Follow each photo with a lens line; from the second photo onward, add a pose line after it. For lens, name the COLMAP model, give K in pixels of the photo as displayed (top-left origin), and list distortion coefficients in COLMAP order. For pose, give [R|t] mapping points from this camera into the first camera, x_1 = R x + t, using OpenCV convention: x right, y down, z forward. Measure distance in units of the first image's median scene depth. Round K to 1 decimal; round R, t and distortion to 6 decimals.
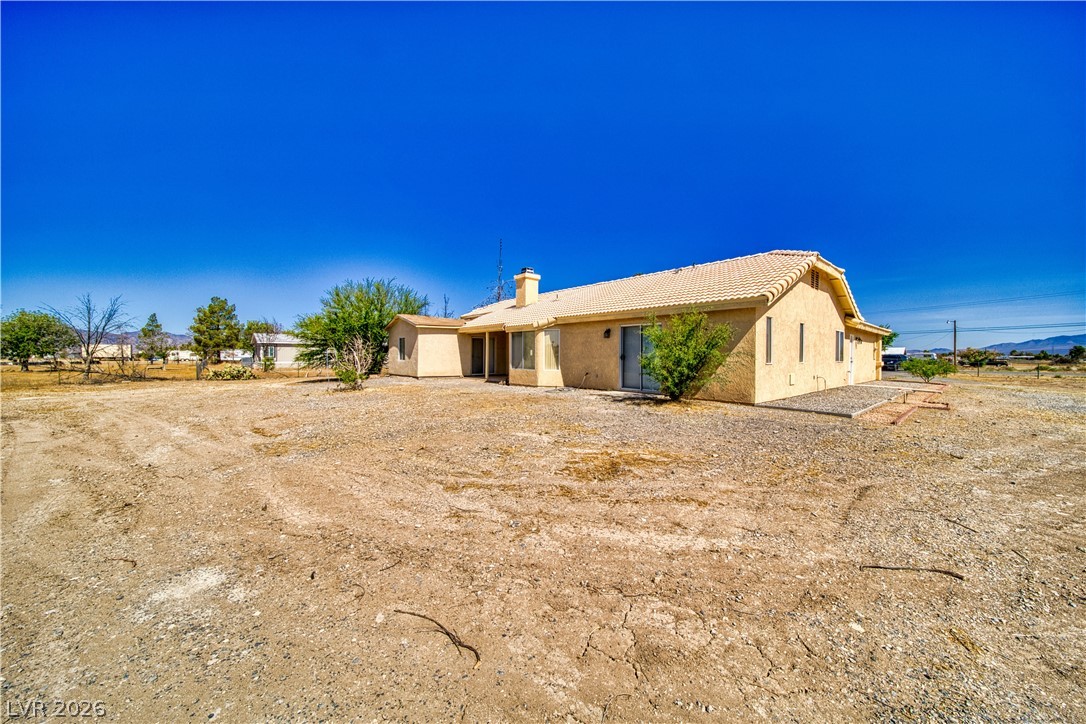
lens RADIAL K [[380.7, 0, 541.0], [0, 380.7, 359.3], [0, 0, 1]] dist [-0.000764, -0.000061]
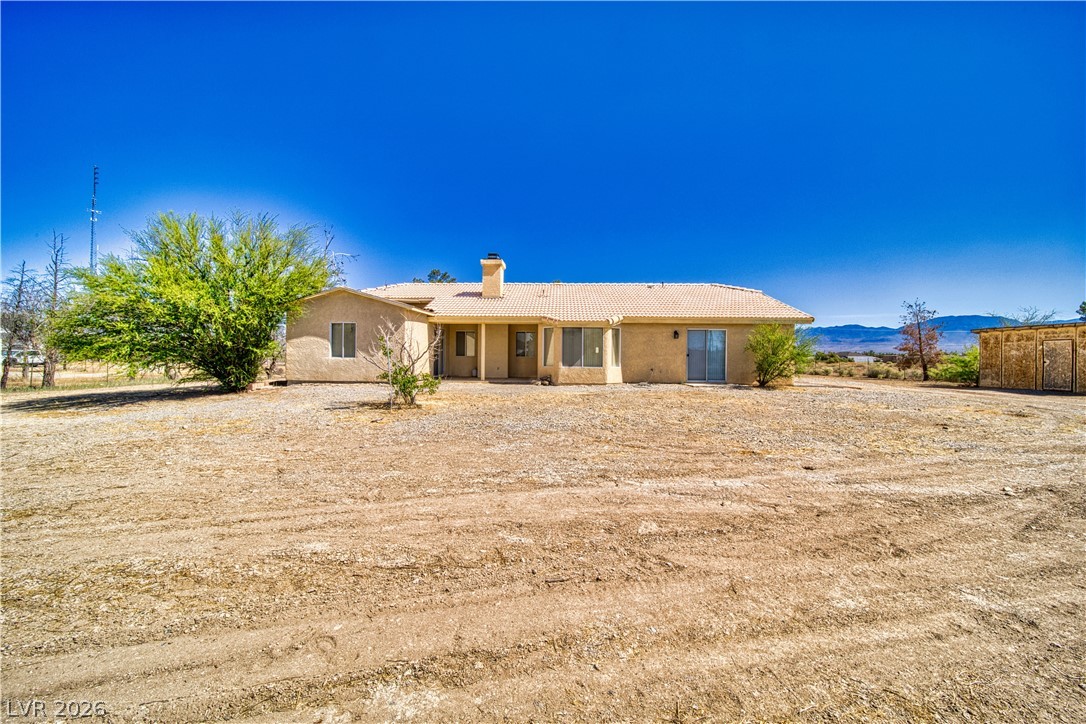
lens RADIAL K [[380.7, 0, 541.0], [0, 380.7, 359.3], [0, 0, 1]] dist [-0.000764, -0.000061]
pose [[0.698898, -0.004848, 0.715205, -0.841980], [-0.000223, 0.999976, 0.006996, -0.000606], [-0.715221, -0.005049, 0.698880, 0.426378]]
